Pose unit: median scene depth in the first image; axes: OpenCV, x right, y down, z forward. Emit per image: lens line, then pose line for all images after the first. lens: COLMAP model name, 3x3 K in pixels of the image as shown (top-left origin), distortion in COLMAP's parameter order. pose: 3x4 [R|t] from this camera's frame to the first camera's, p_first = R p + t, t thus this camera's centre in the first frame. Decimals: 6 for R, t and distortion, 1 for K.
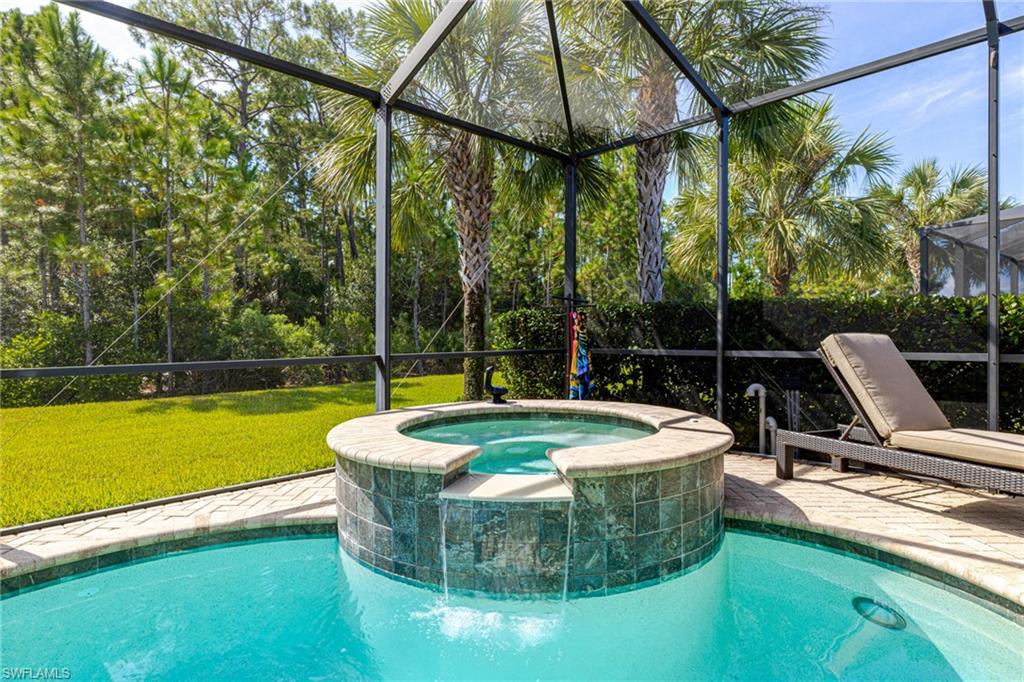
lens RADIAL K [[556.9, 0, 509.8], [0, 556.9, 334.0], [0, 0, 1]] dist [-0.000902, 0.000654]
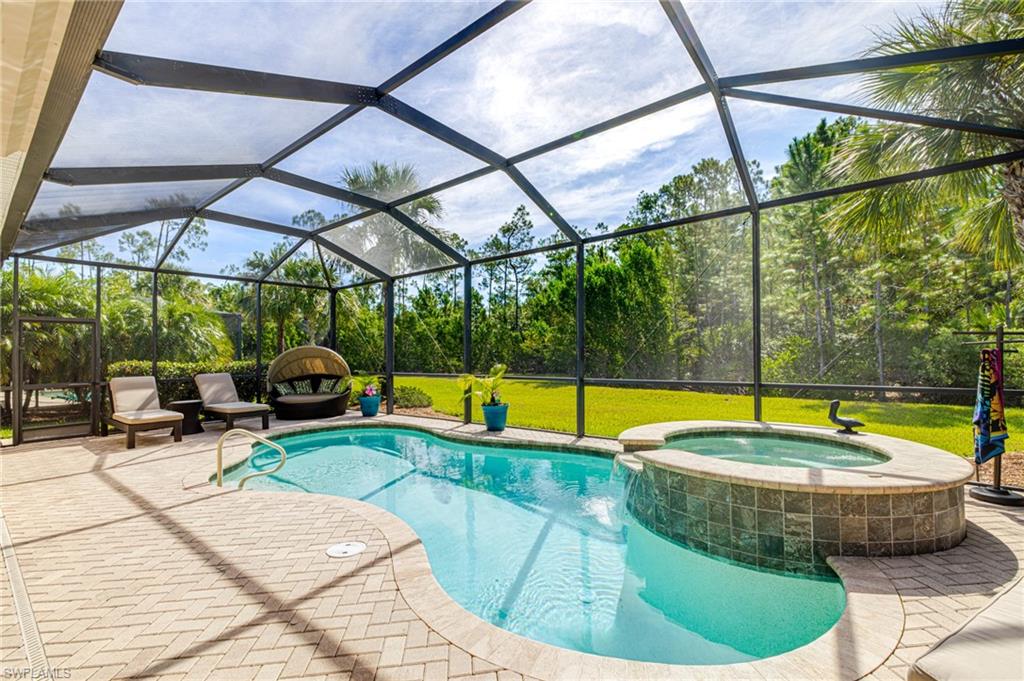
lens RADIAL K [[433.1, 0, 516.0], [0, 433.1, 332.7], [0, 0, 1]] dist [-0.000681, 0.000047]
pose [[0.135779, -0.037064, -0.990046, 0.526953], [0.016043, 0.999251, -0.035208, -0.041348], [0.990609, -0.011103, 0.136272, 0.143890]]
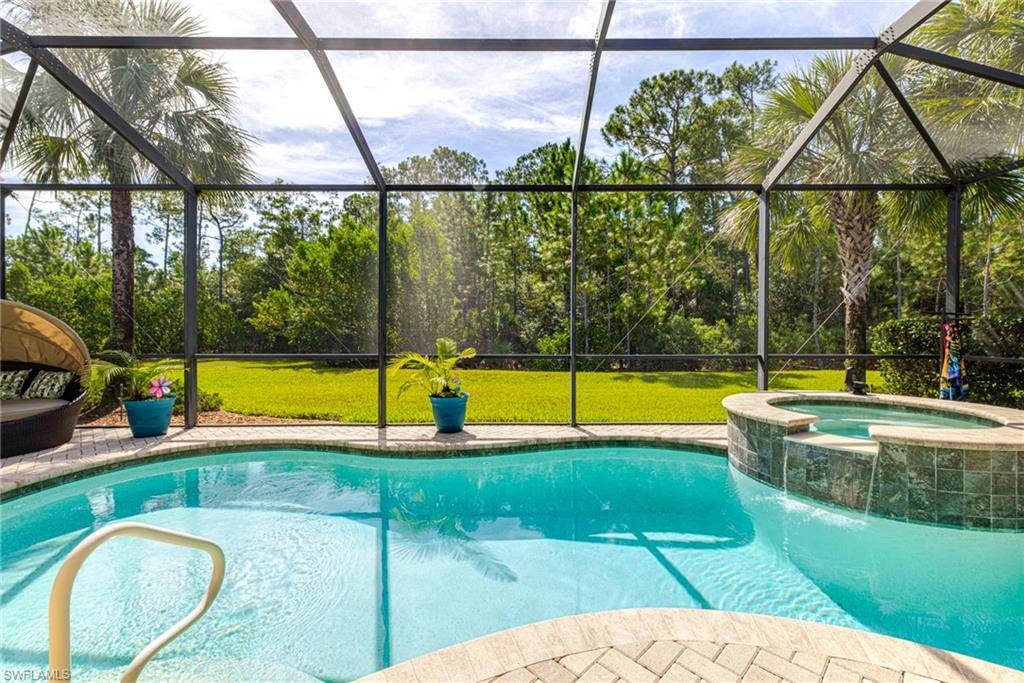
lens RADIAL K [[438.0, 0, 526.5], [0, 438.0, 326.3], [0, 0, 1]] dist [0.000162, 0.000366]
pose [[0.721243, 0.001176, -0.692681, 0.090448], [-0.005451, 0.999977, -0.003977, -0.021226], [0.692661, 0.006644, 0.721233, -0.212054]]
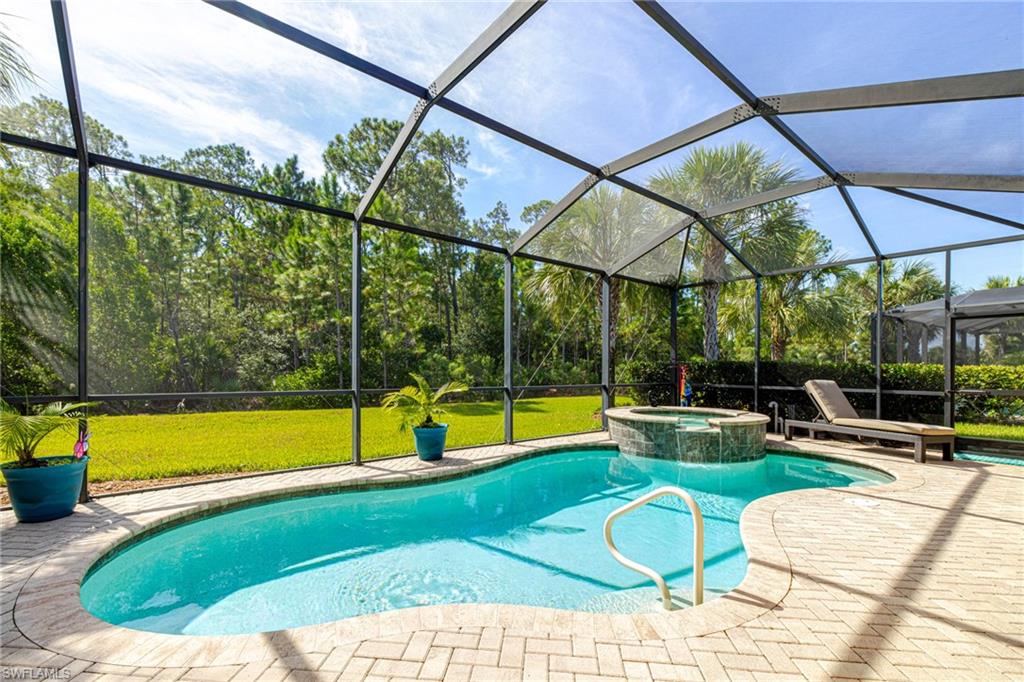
lens RADIAL K [[440.4, 0, 507.1], [0, 440.4, 359.2], [0, 0, 1]] dist [-0.000314, -0.000300]
pose [[0.995865, 0.016758, -0.089285, -0.308759], [-0.018605, 0.999629, -0.019899, -0.015556], [0.088919, 0.021477, 0.995807, -0.563584]]
